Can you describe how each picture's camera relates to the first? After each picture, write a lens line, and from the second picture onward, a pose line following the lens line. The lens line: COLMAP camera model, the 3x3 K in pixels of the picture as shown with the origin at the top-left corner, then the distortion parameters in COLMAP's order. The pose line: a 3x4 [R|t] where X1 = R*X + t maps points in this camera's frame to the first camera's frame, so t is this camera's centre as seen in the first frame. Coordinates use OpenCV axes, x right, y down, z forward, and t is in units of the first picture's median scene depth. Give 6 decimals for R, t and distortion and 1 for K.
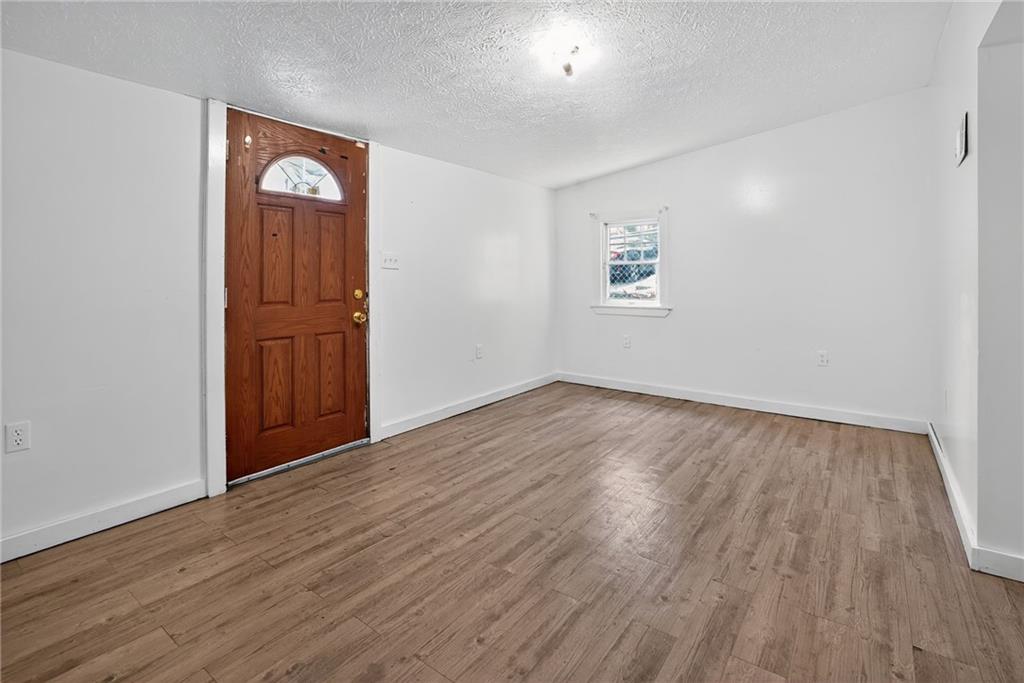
lens RADIAL K [[499.8, 0, 520.8], [0, 499.8, 274.3], [0, 0, 1]] dist [-0.056973, 0.020193]
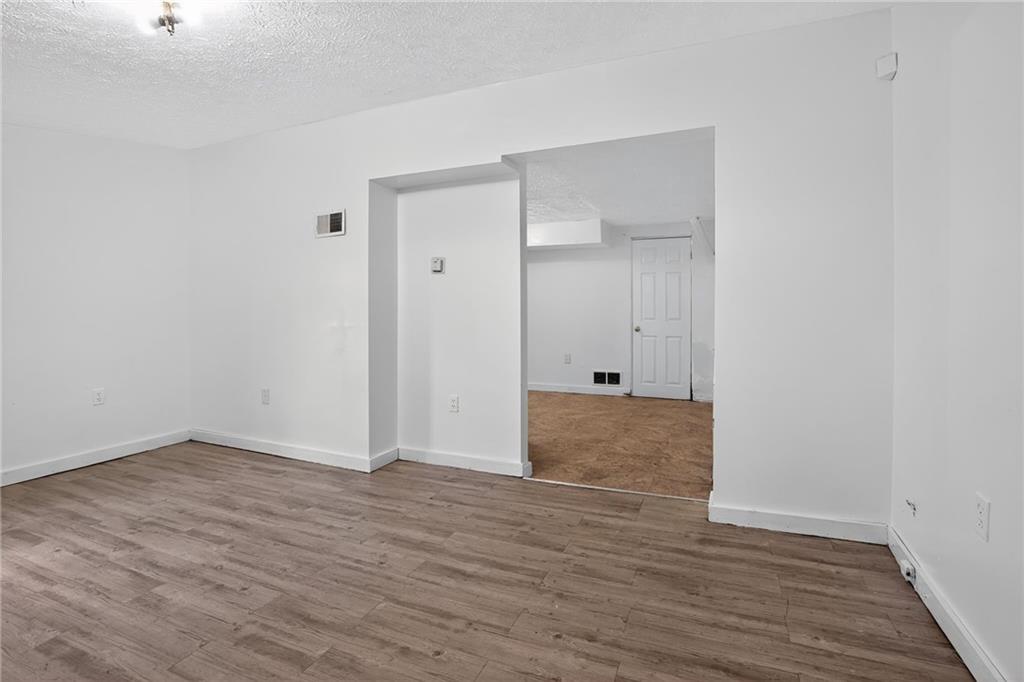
lens RADIAL K [[491.5, 0, 518.2], [0, 491.5, 308.2], [0, 0, 1]] dist [-0.057206, 0.018694]
pose [[-0.228328, -0.004186, 0.973575, -0.649198], [0.004337, 0.999976, 0.005317, 0.001133], [-0.973575, 0.005437, -0.228304, 0.612200]]
